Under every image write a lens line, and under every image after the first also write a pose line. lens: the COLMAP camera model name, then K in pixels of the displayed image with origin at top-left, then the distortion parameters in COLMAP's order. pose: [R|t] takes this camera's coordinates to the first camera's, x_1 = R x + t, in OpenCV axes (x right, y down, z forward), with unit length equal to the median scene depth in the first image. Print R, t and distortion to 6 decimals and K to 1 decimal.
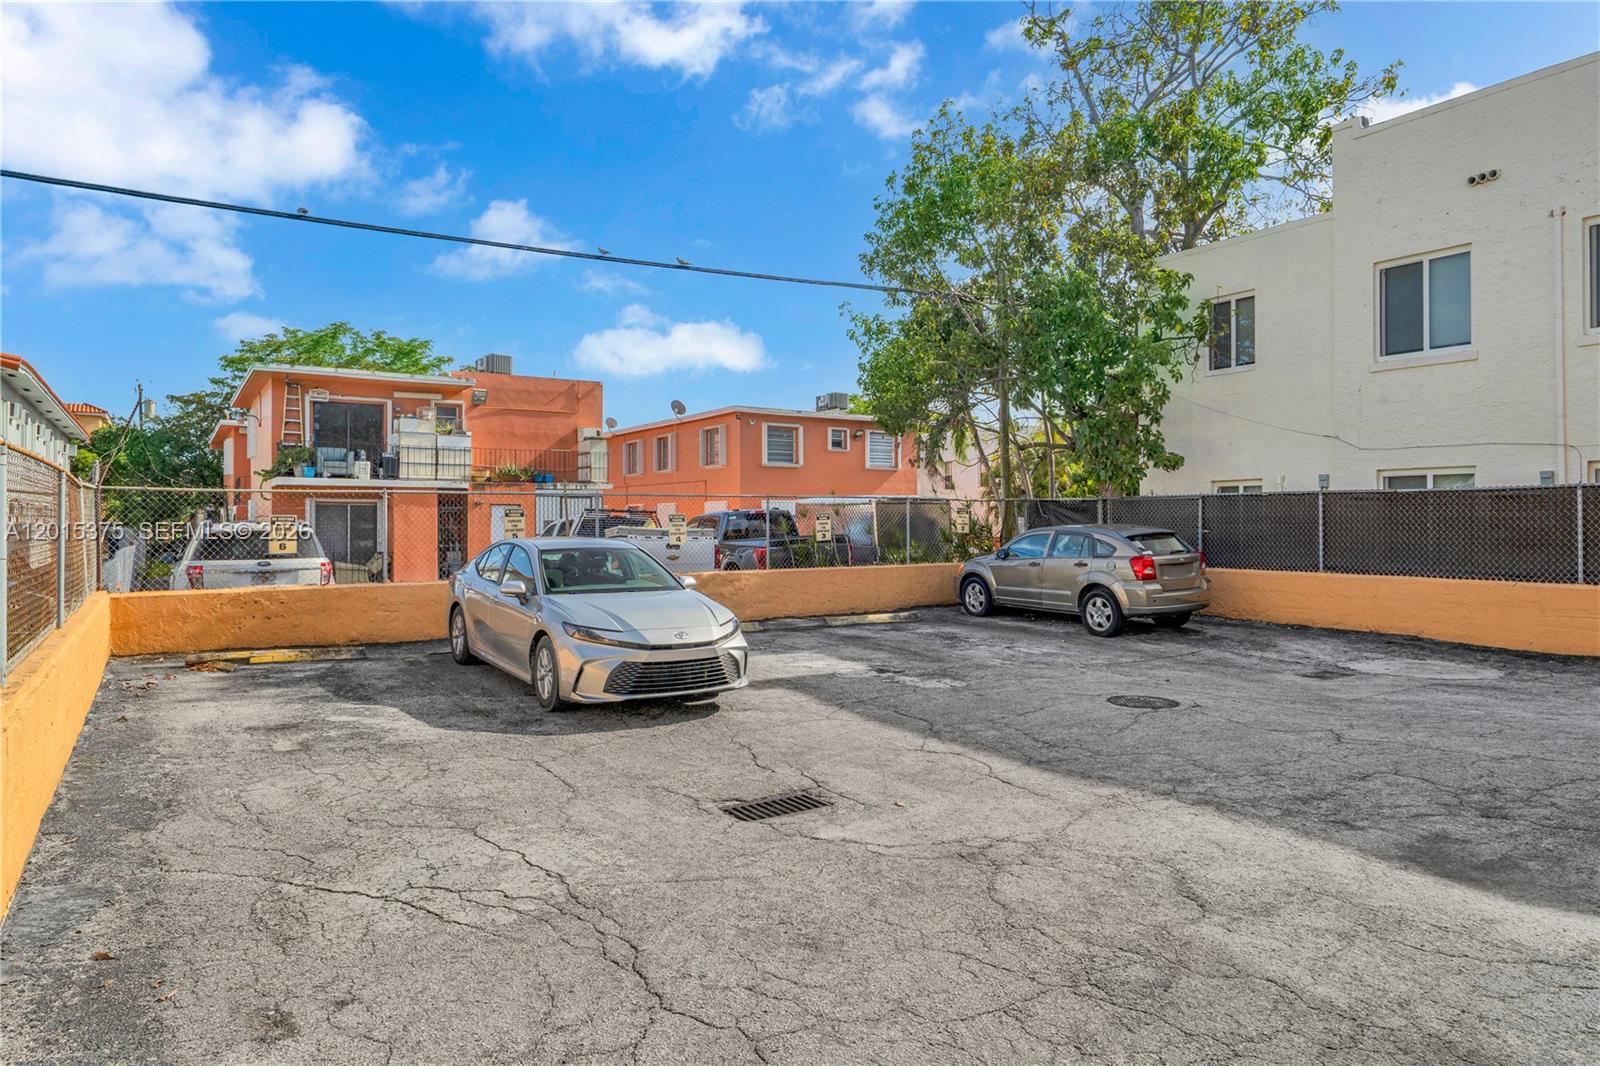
lens RADIAL K [[1133.6, 0, 803.1], [0, 1133.6, 532.2], [0, 0, 1]] dist [0.005790, -0.001569]
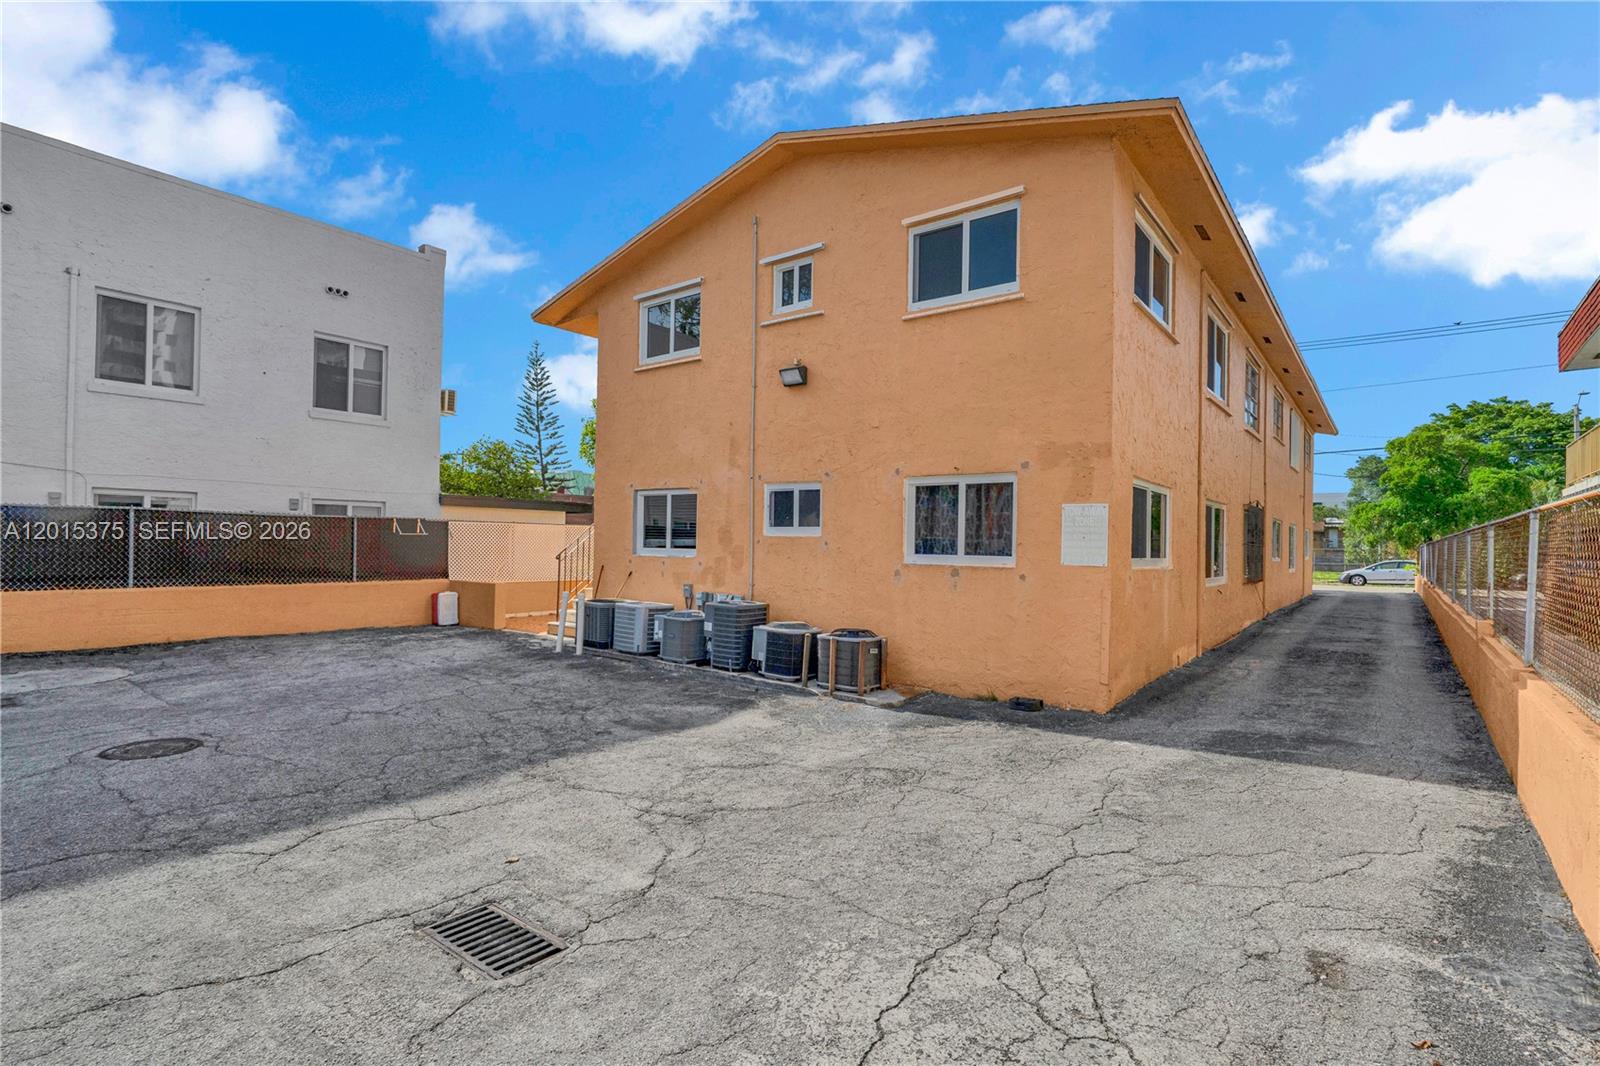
lens RADIAL K [[740.8, 0, 805.5], [0, 740.8, 535.4], [0, 0, 1]] dist [0.000587, 0.000538]
pose [[-0.376733, 0.007765, 0.926289, -0.704581], [-0.010000, 0.999872, -0.012449, -0.018671], [-0.926268, -0.013953, -0.376607, 1.286048]]
